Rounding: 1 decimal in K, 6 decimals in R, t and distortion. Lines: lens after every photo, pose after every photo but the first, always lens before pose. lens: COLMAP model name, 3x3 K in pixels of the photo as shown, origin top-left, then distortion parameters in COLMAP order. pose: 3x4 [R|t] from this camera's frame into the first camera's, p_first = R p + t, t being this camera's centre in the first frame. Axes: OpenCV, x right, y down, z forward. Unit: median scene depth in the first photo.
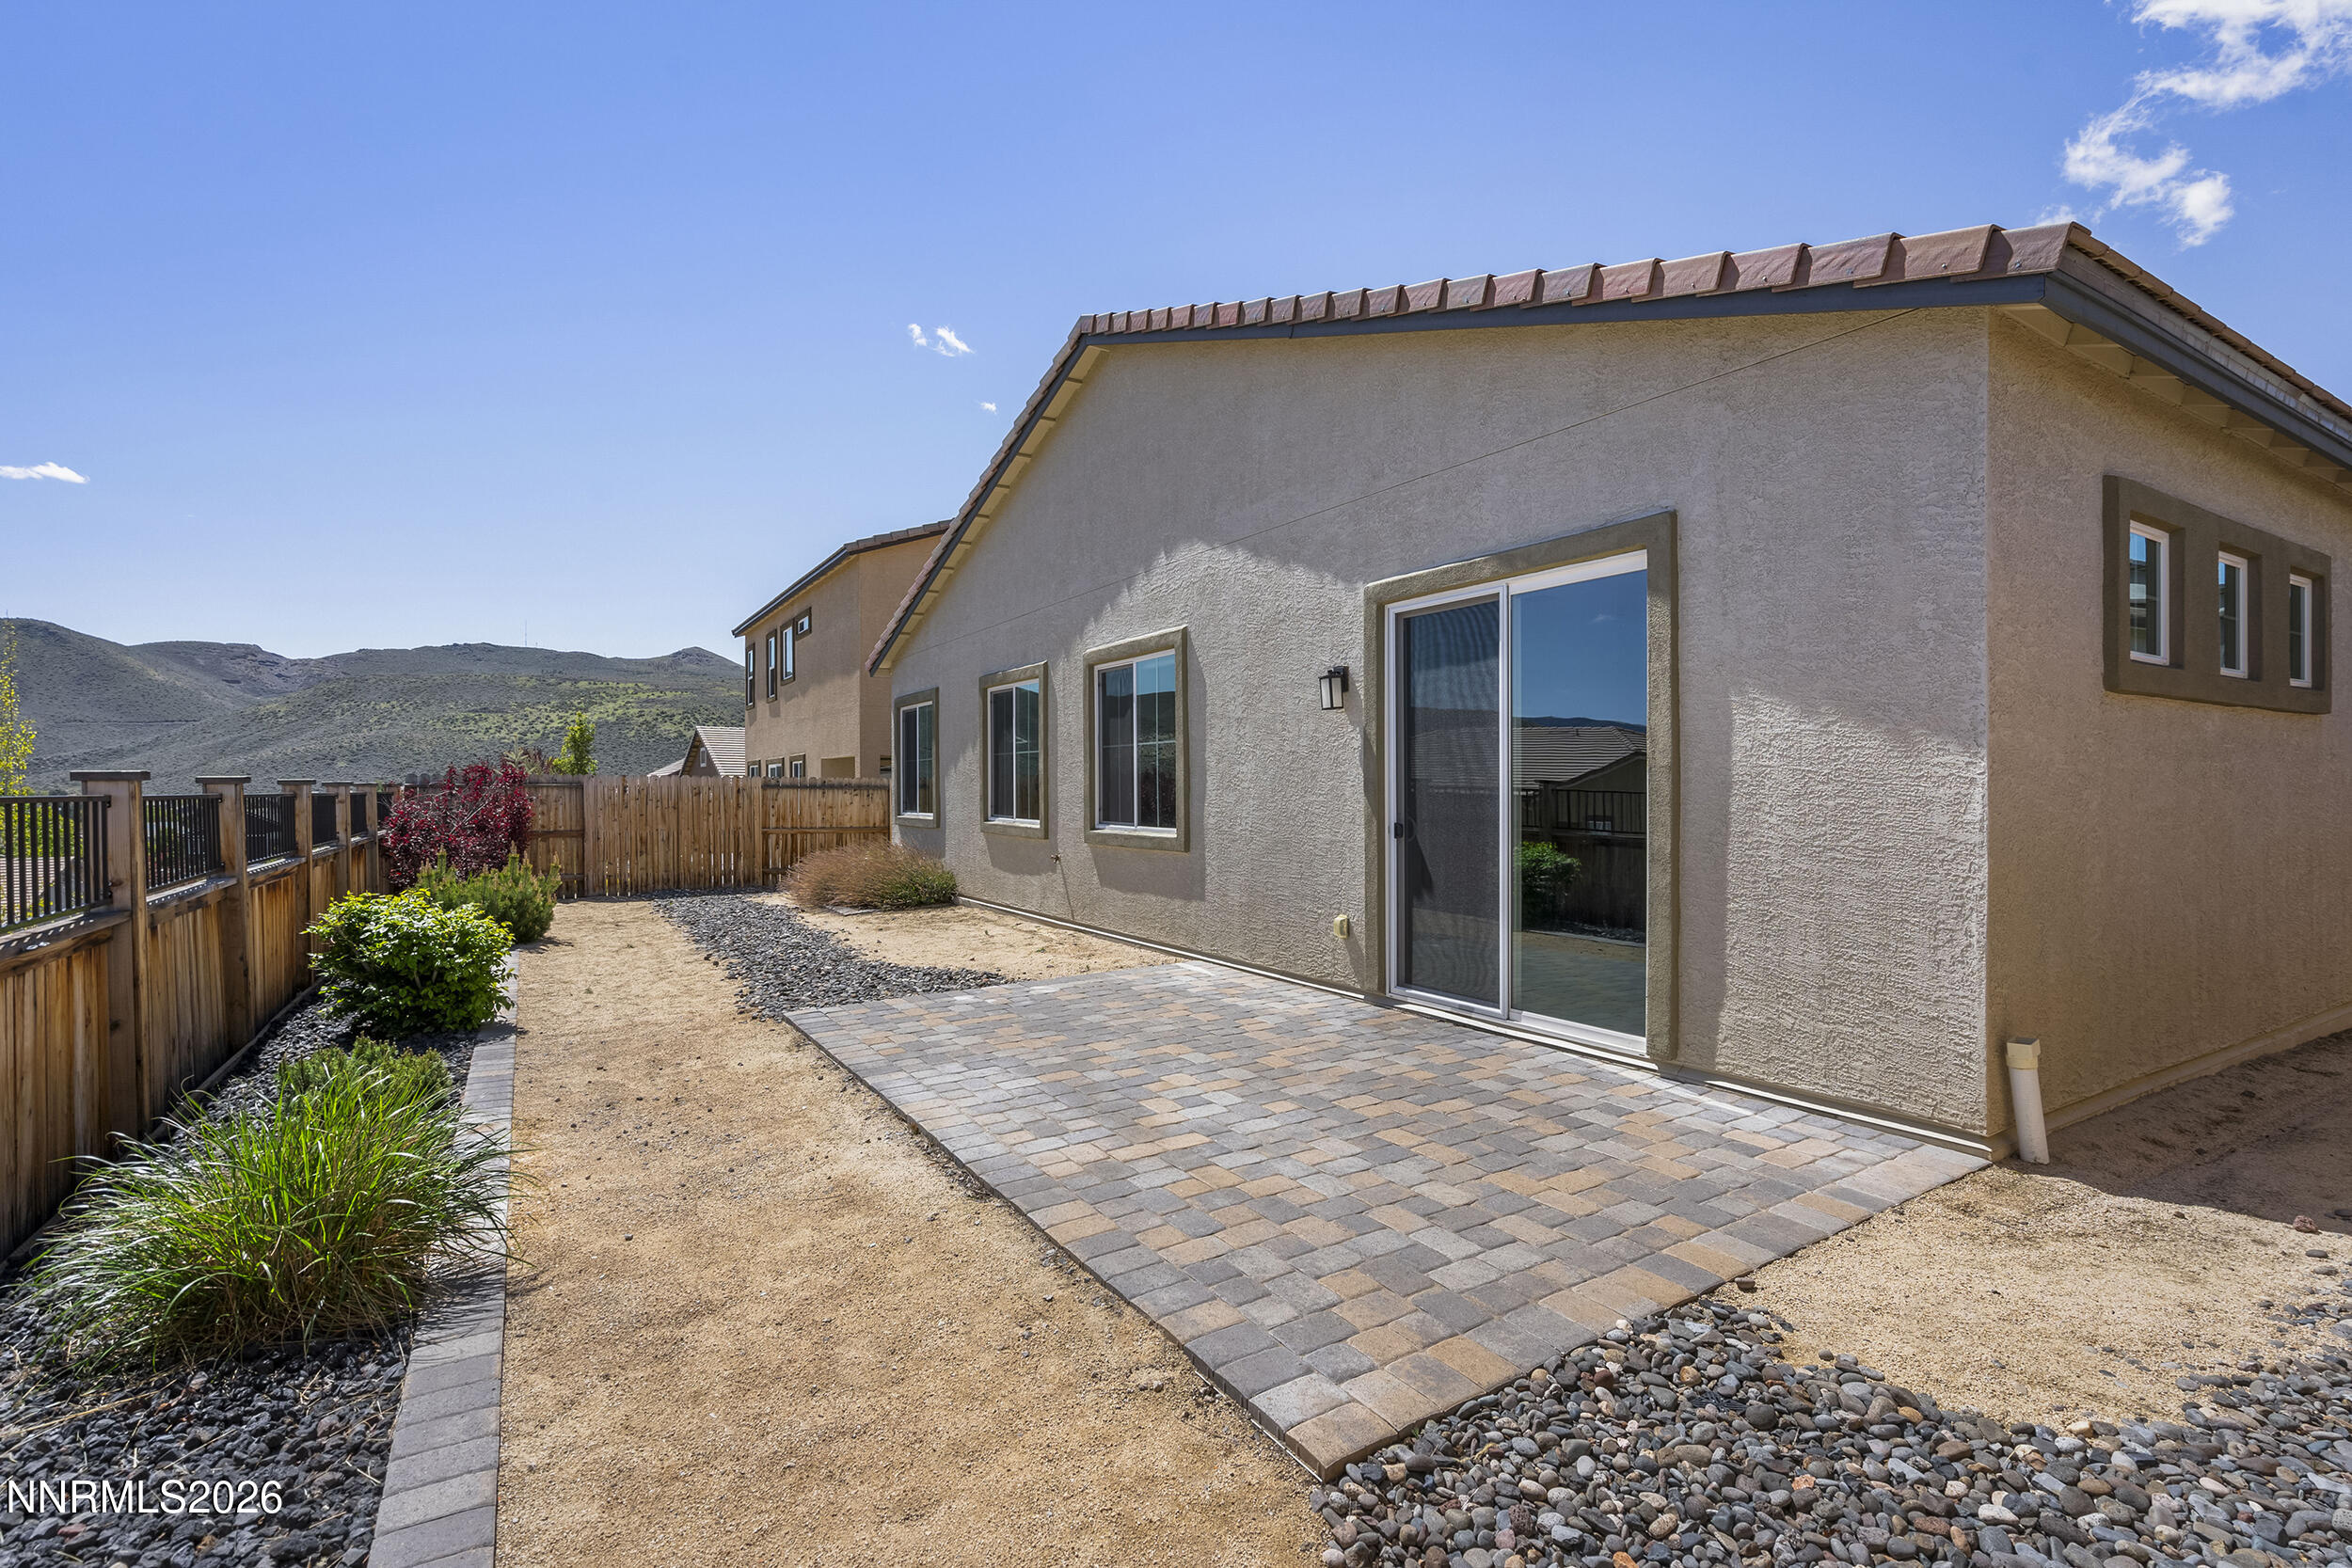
lens RADIAL K [[1137.1, 0, 1170.5], [0, 1137.1, 793.9], [0, 0, 1]] dist [-0.001932, 0.001323]
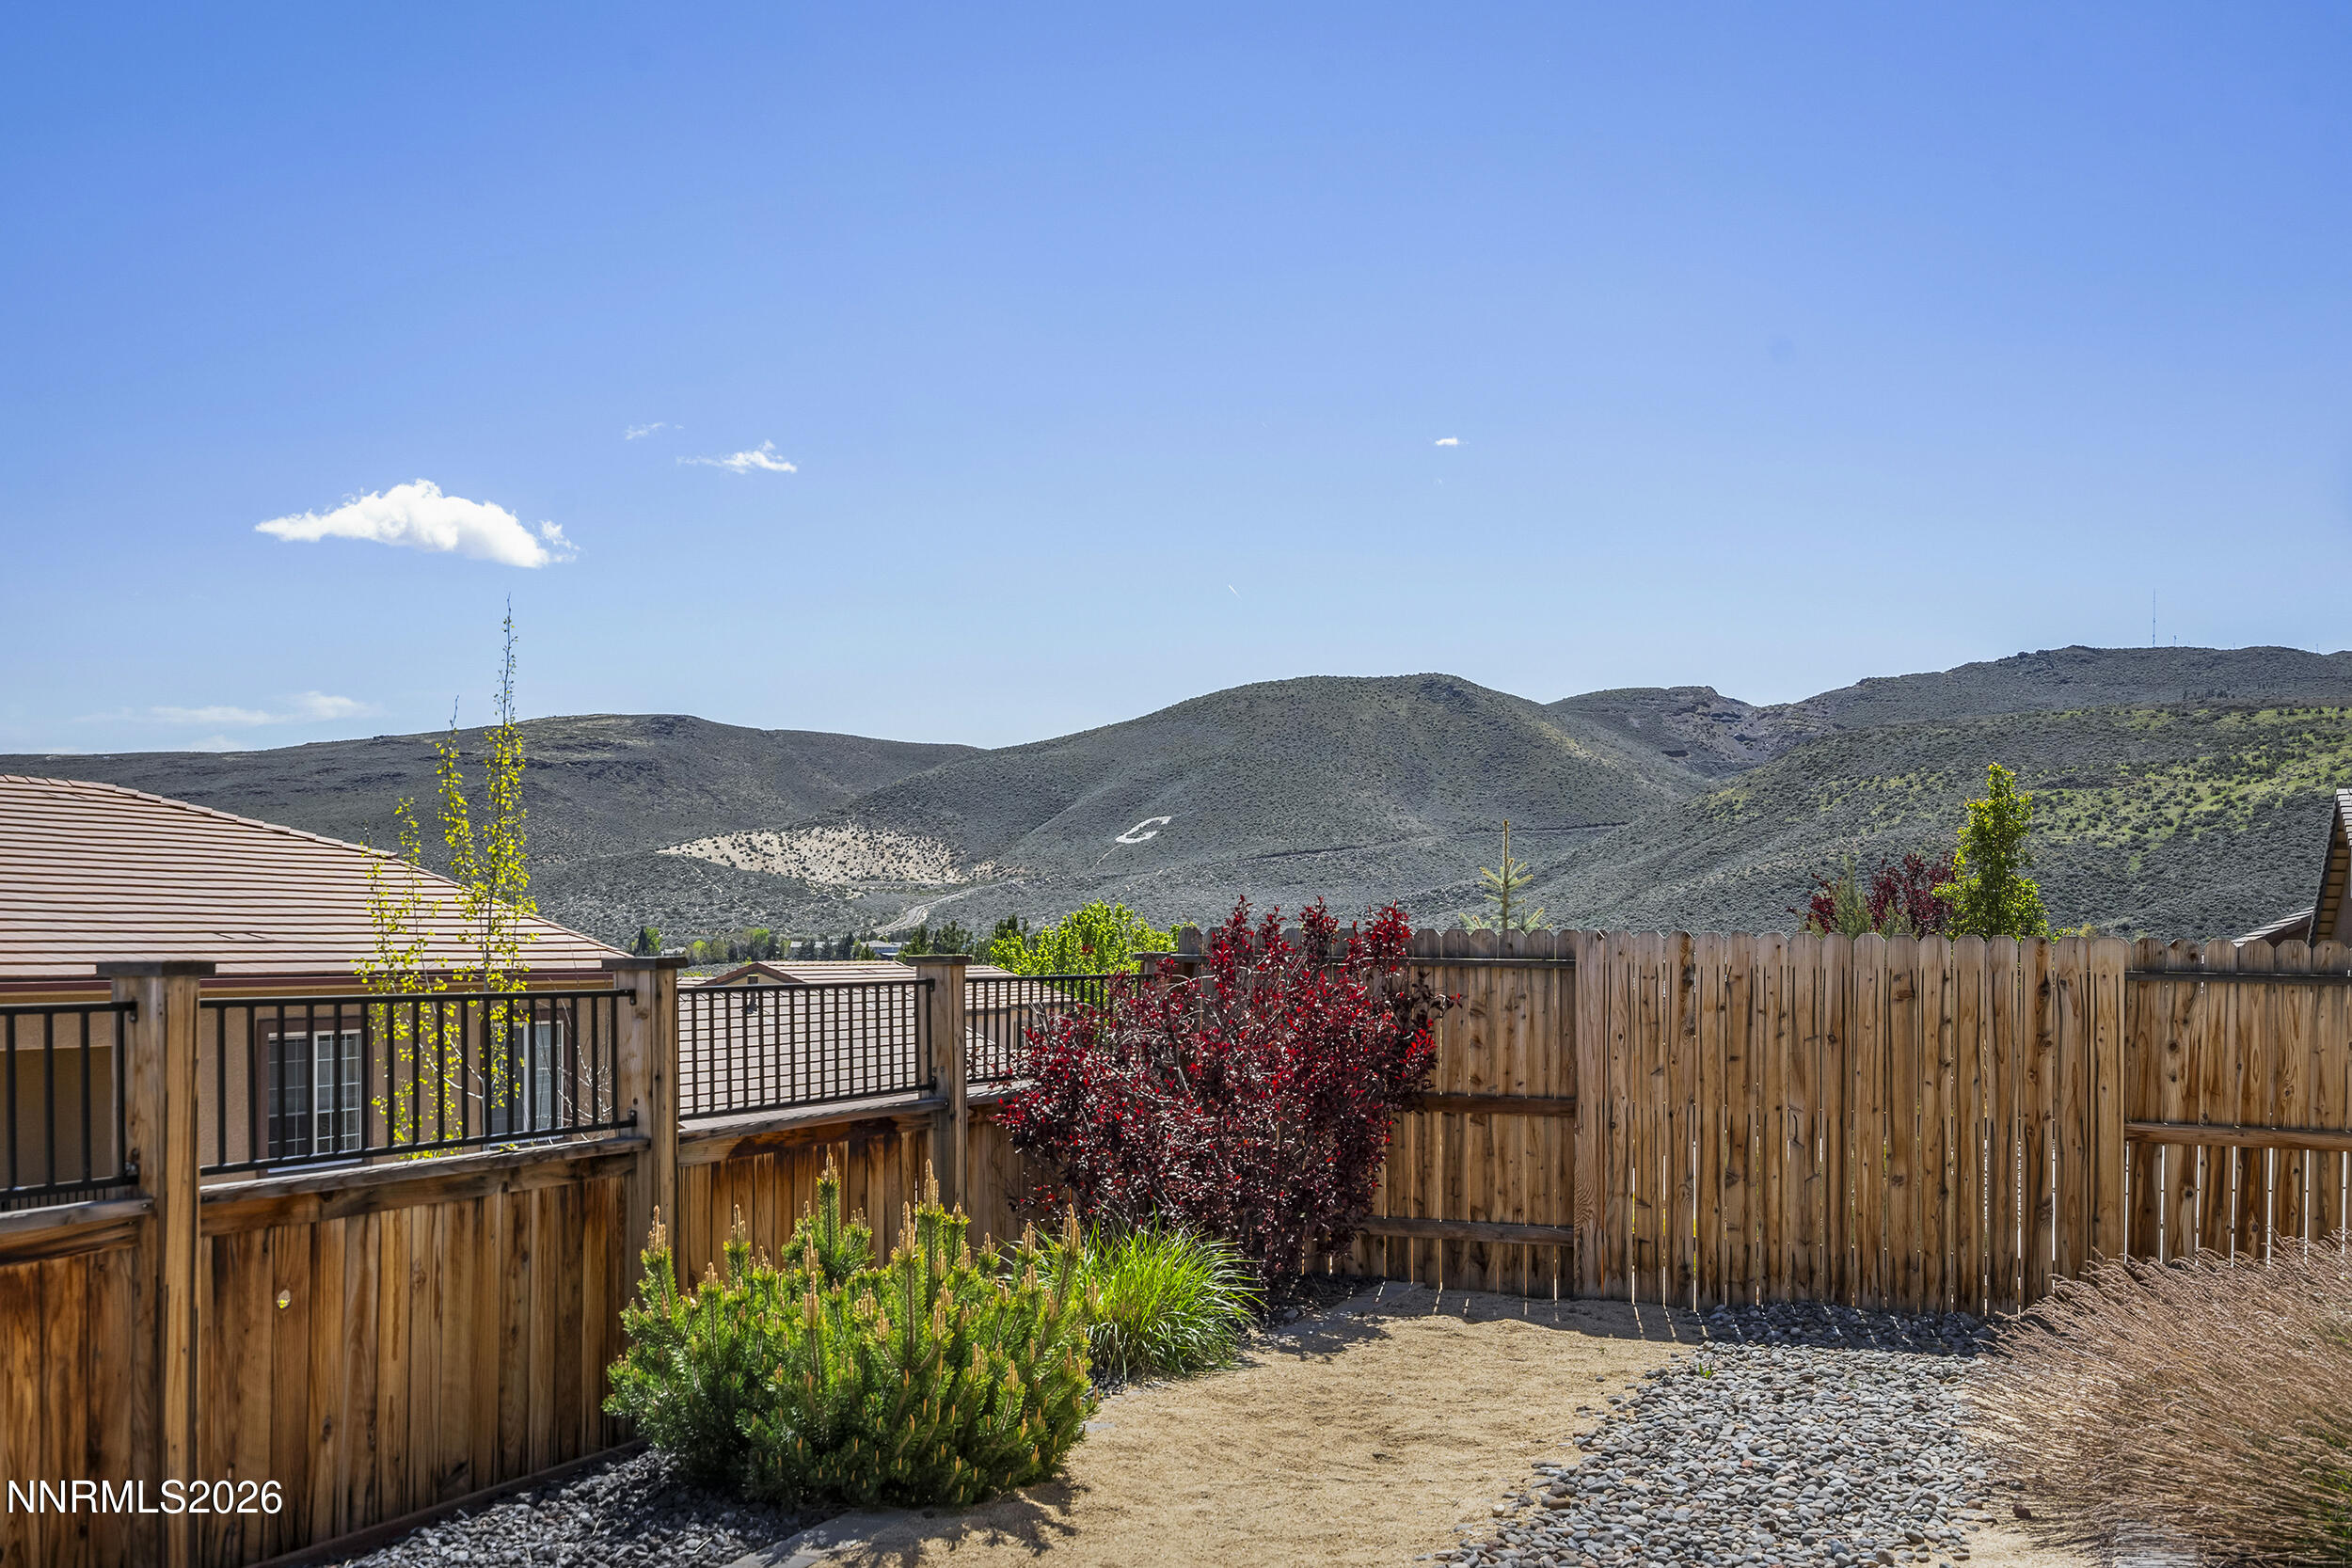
lens RADIAL K [[2280.6, 0, 1238.1], [0, 2280.6, 941.3], [0, 0, 1]] dist [-0.011138, 0.000000]
pose [[0.575097, 0.009735, -0.818027, -0.025422], [-0.012781, 0.999914, 0.002914, -0.013264], [0.817985, 0.008779, 0.575172, 0.497179]]
